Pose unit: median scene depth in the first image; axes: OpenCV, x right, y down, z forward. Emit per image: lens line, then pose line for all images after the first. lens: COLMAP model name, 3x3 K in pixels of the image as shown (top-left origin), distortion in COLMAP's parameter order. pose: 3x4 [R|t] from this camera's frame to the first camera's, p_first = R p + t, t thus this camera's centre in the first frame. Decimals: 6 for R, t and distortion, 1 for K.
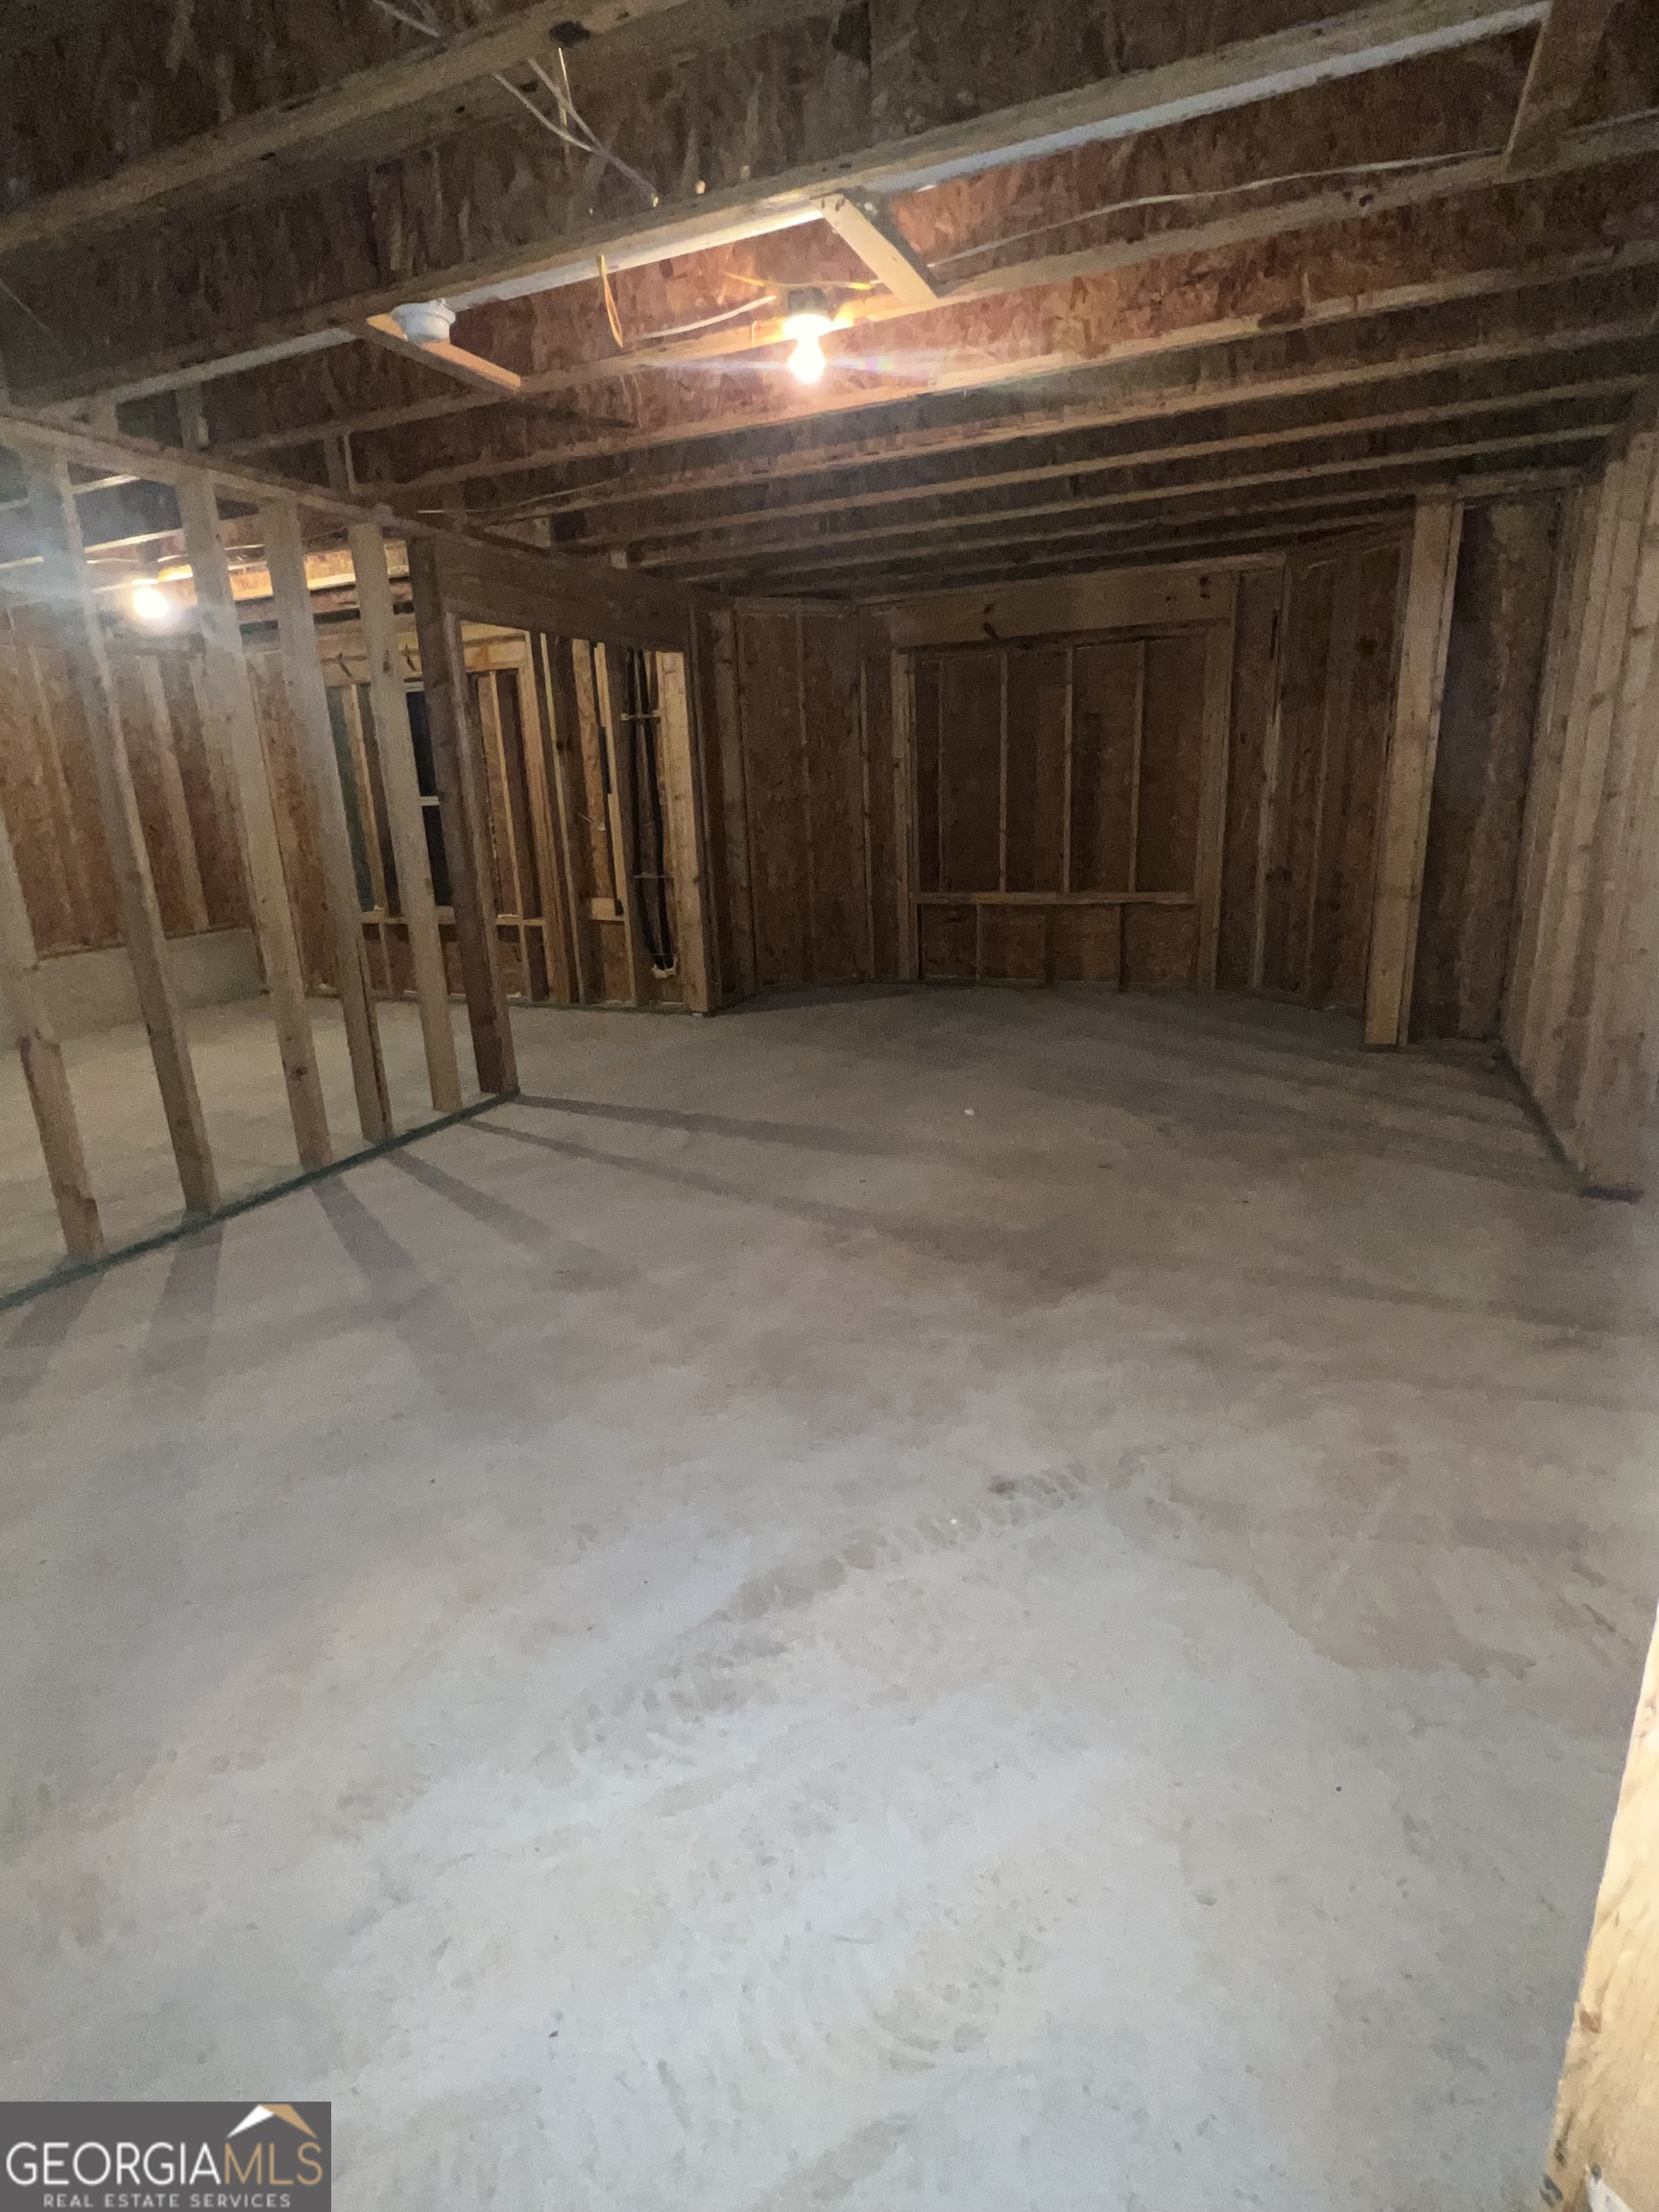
lens RADIAL K [[1108.8, 0, 829.5], [0, 1108.8, 1106.0], [0, 0, 1]] dist [-0.002961, -0.000397]
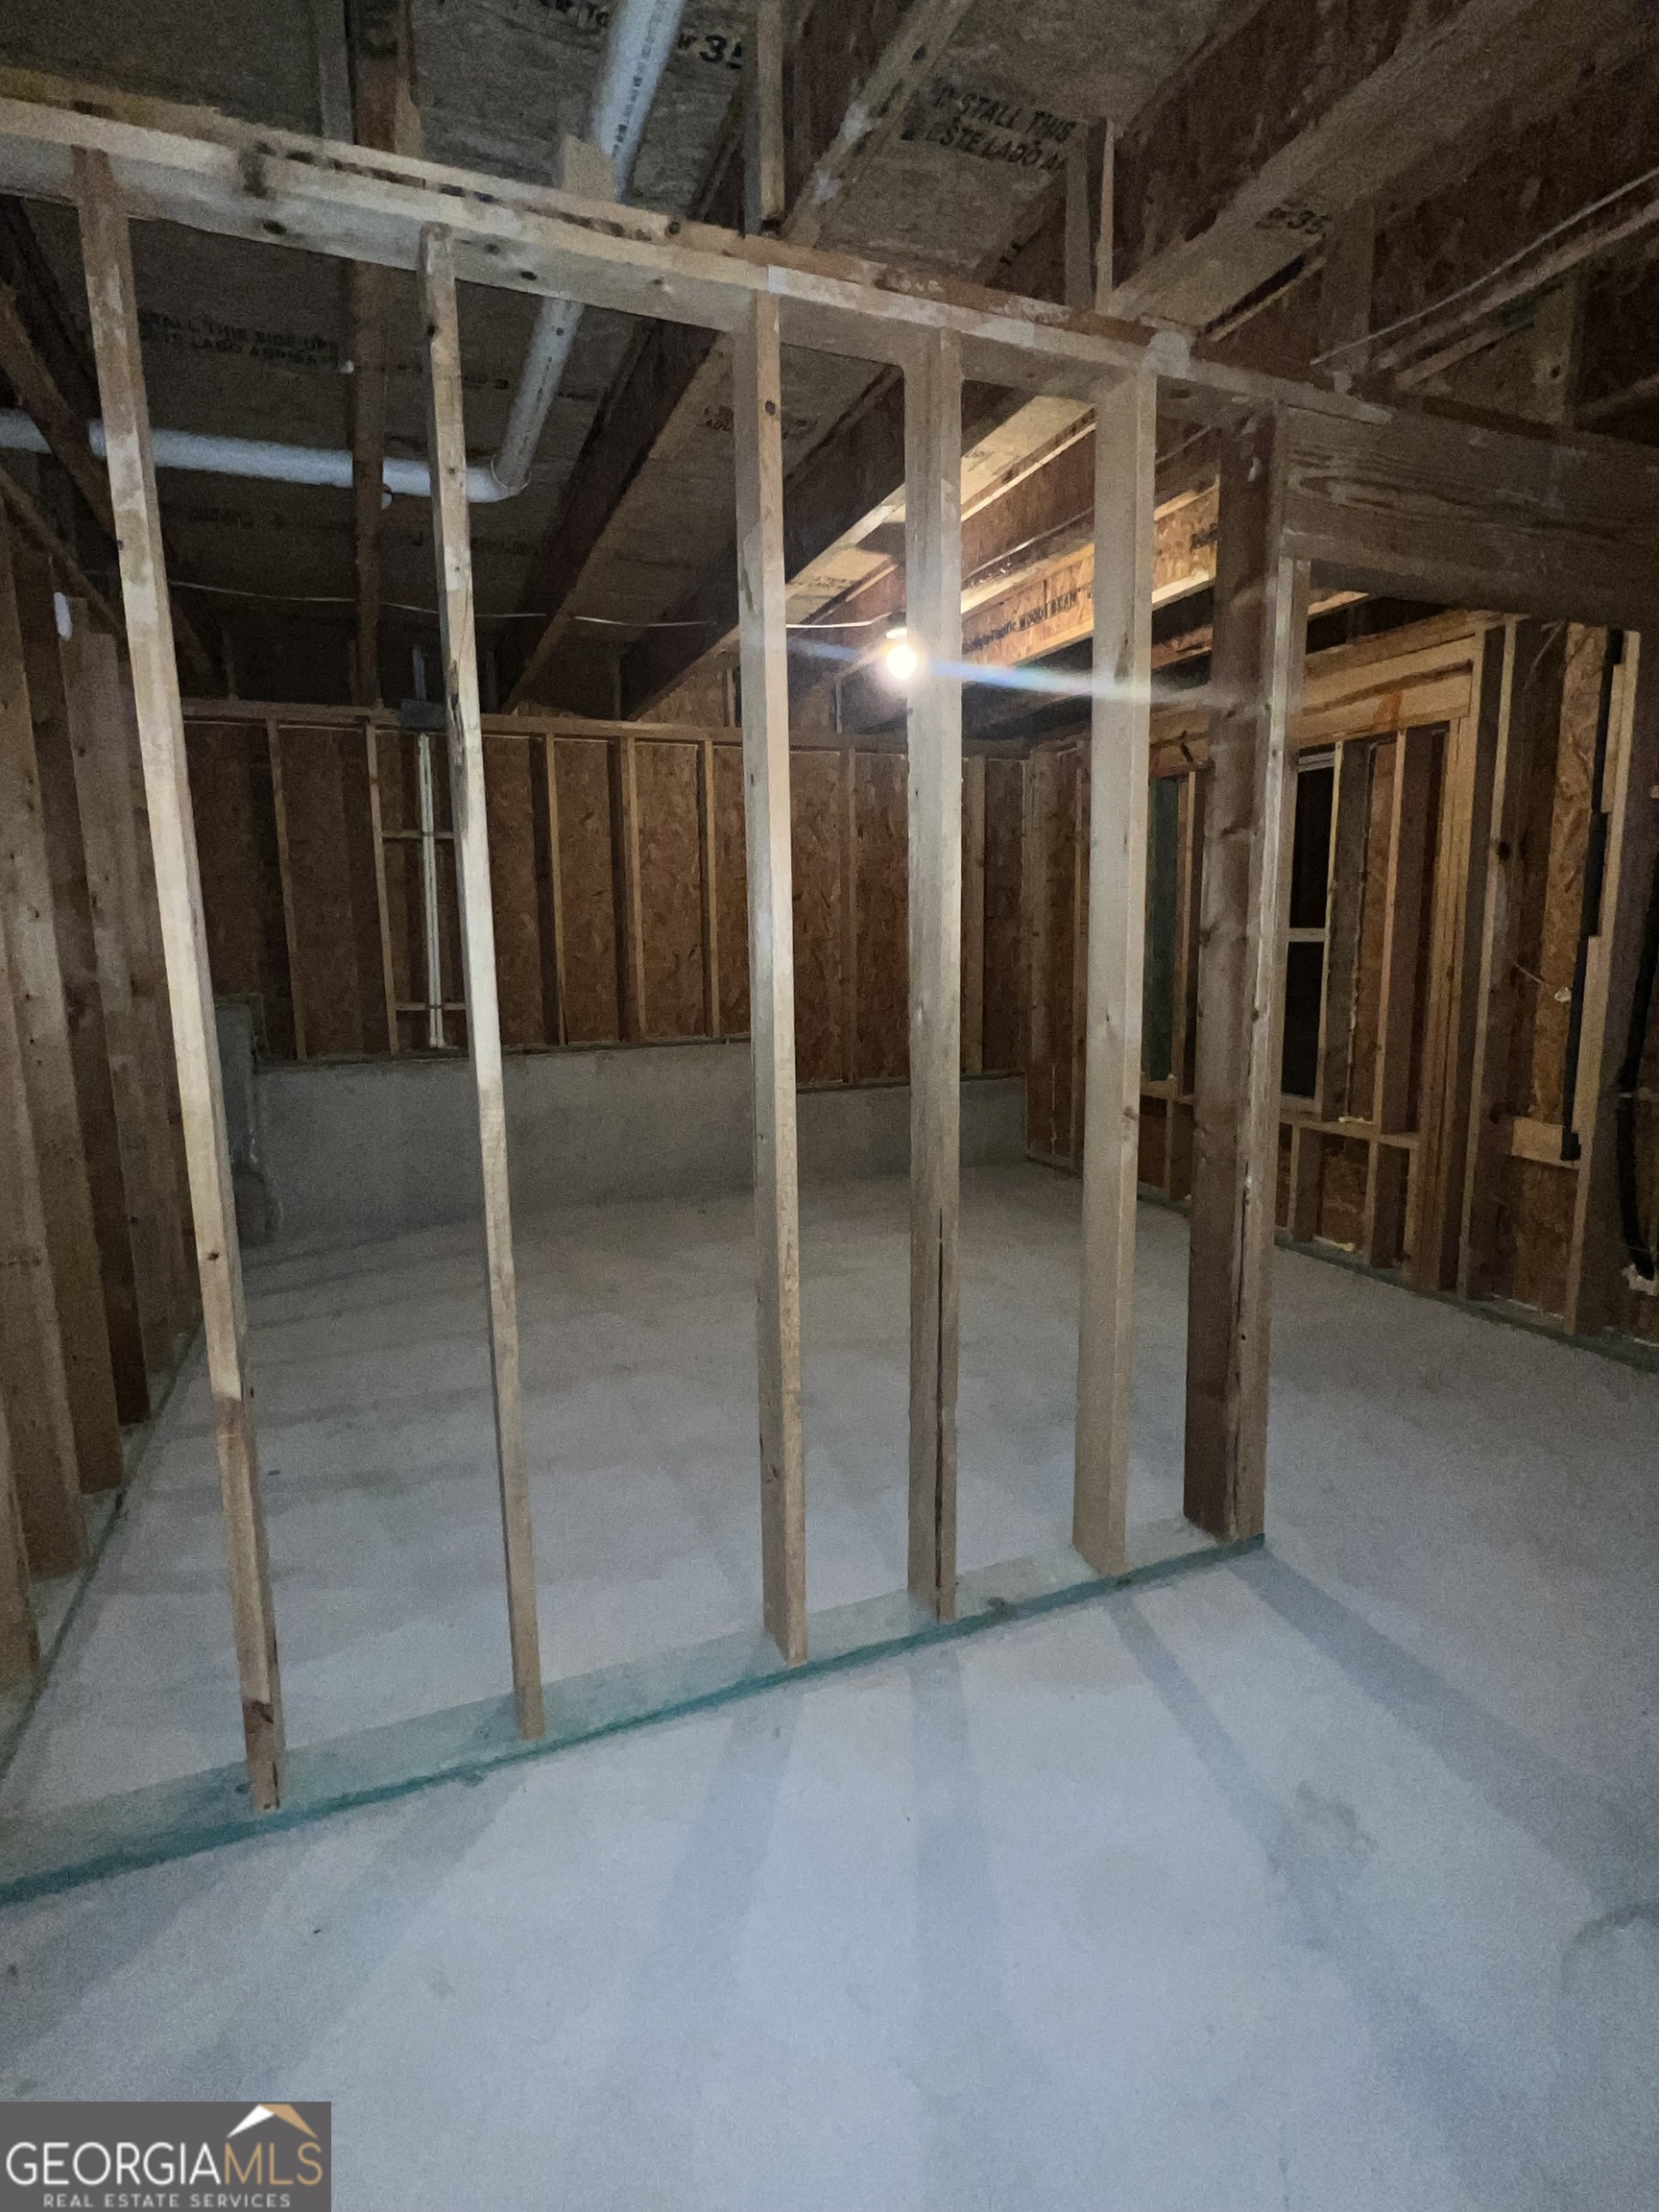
lens RADIAL K [[1108.8, 0, 829.5], [0, 1108.8, 1106.0], [0, 0, 1]] dist [-0.002961, -0.000397]
pose [[0.716671, 0.140219, -0.683170, -0.084512], [-0.211668, 0.977105, -0.021498, -0.110167], [0.664515, 0.160012, 0.729943, 0.372489]]
